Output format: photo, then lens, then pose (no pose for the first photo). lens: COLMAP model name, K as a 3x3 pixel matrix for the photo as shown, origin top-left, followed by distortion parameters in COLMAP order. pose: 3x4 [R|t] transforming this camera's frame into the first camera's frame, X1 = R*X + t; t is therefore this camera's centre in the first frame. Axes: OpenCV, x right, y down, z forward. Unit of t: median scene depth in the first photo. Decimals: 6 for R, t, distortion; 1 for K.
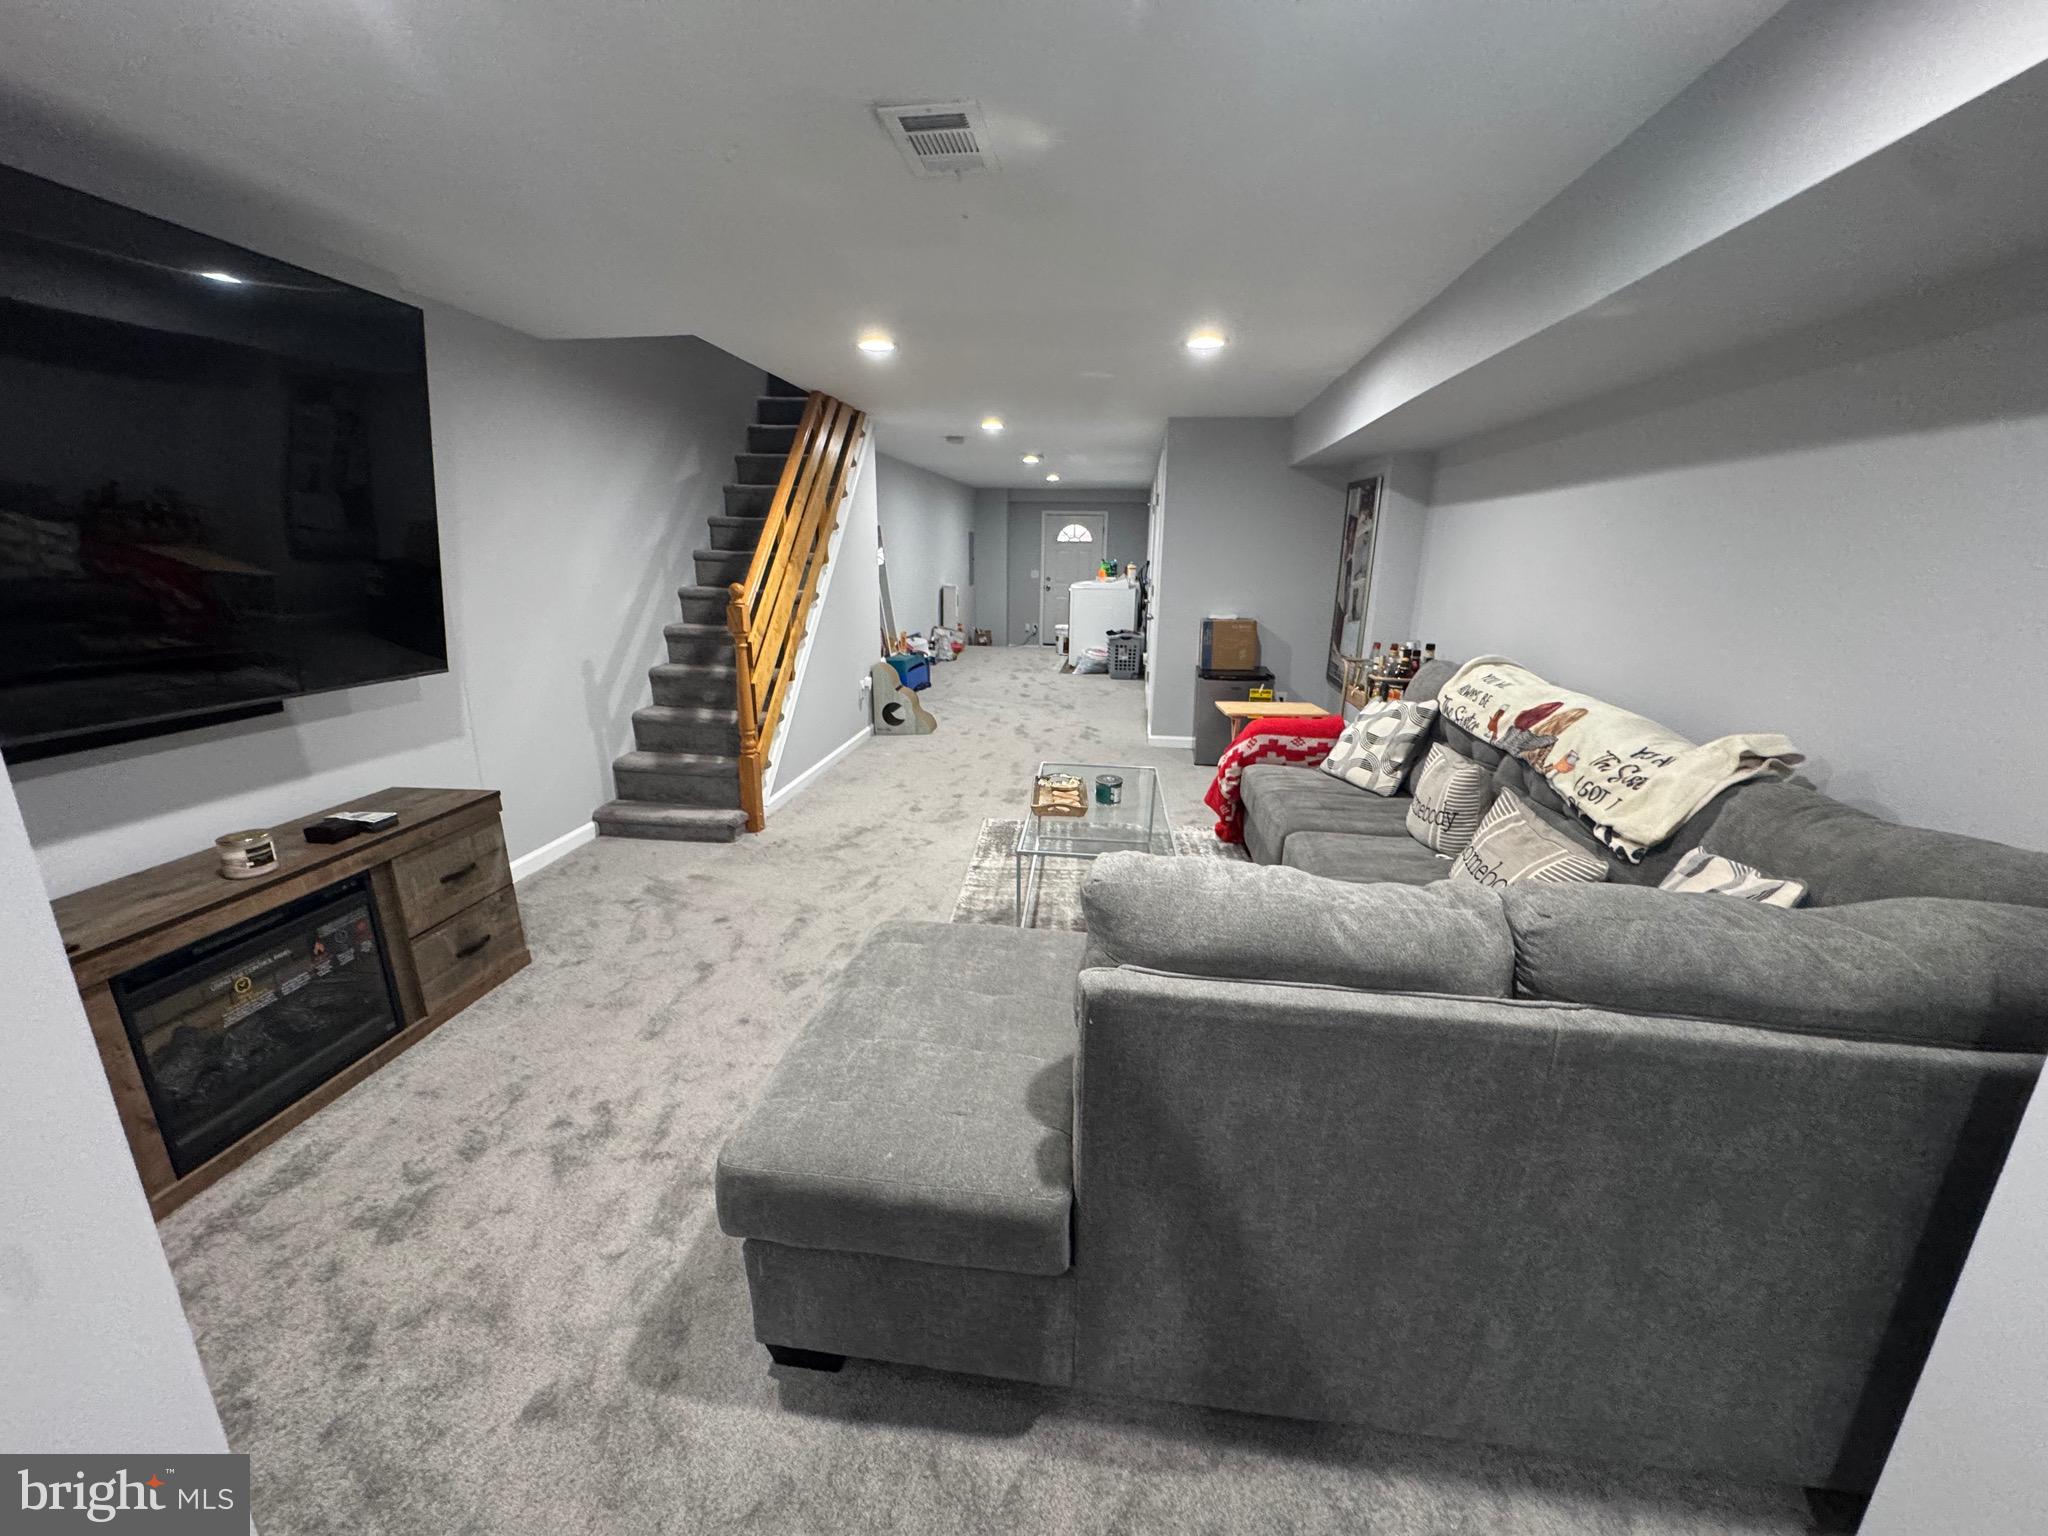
lens RADIAL K [[816.3, 0, 1014.0], [0, 816.3, 759.2], [0, 0, 1]] dist [-0.002836, 0.000074]
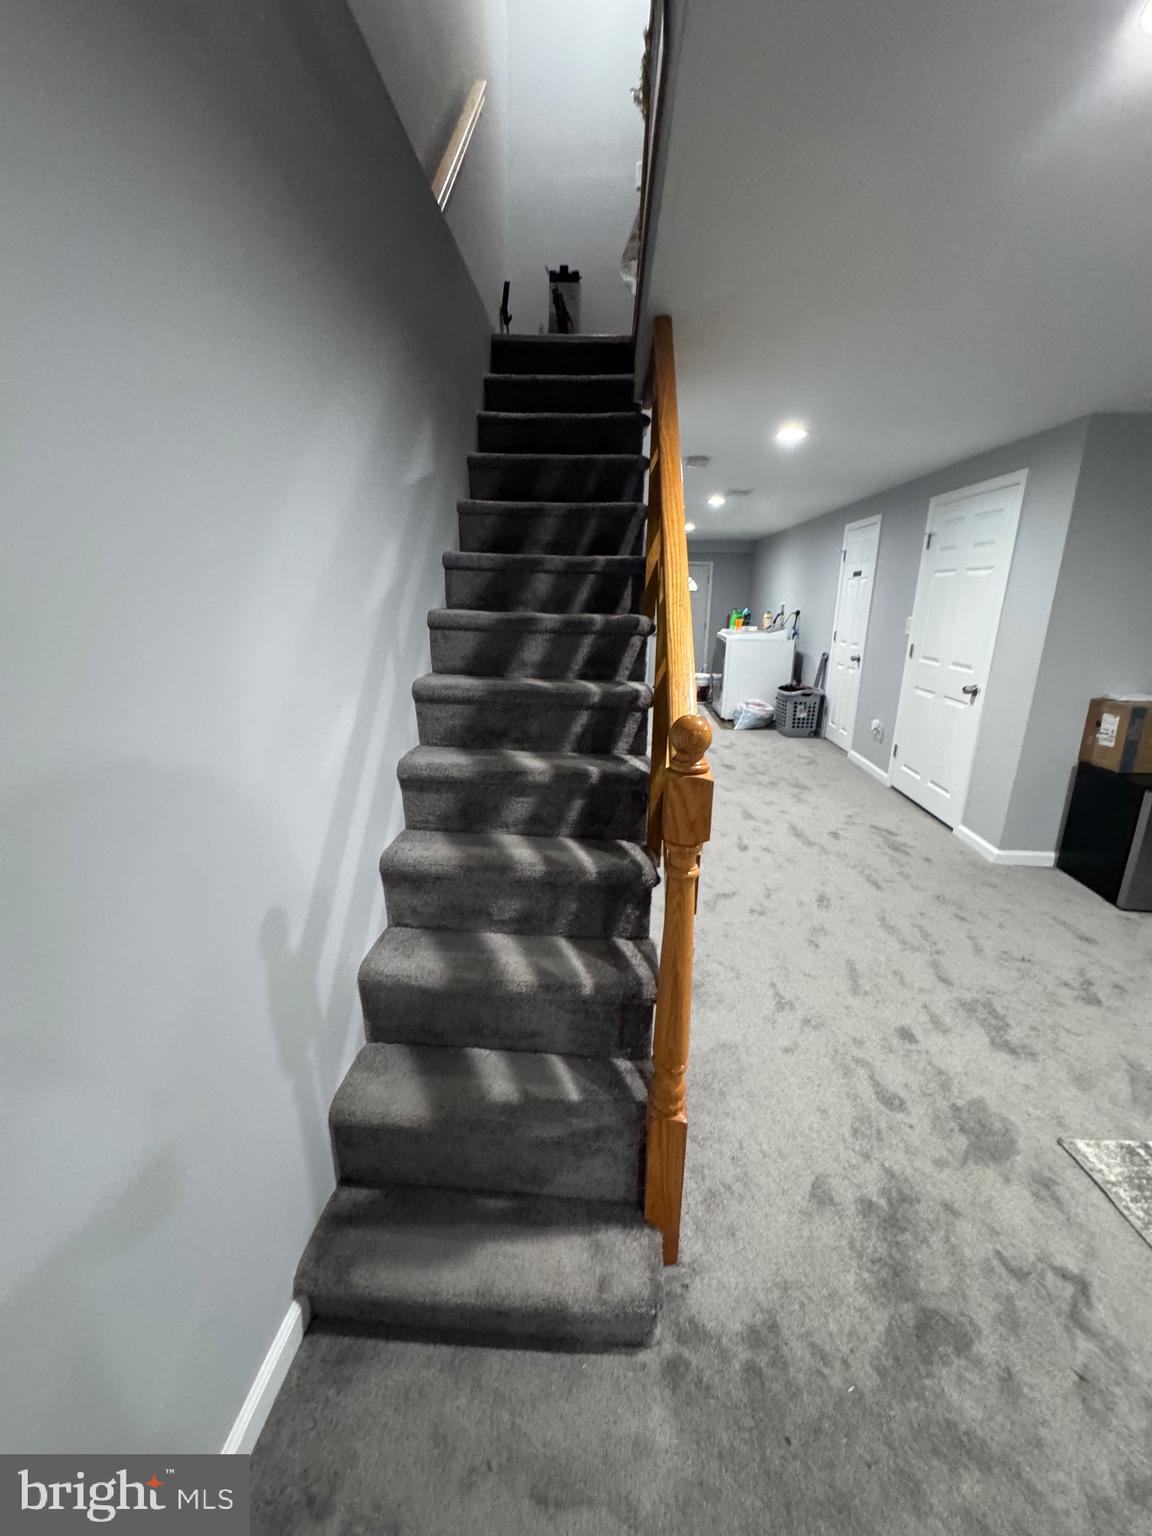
lens RADIAL K [[609.3, 0, 576.0], [0, 609.3, 768.0], [0, 0, 1]] dist [0.002391, 0.000177]
pose [[0.997229, -0.018371, 0.072085, -0.328541], [0.016441, 0.999493, 0.027282, -0.160033], [-0.072549, -0.026022, 0.997025, 0.579630]]
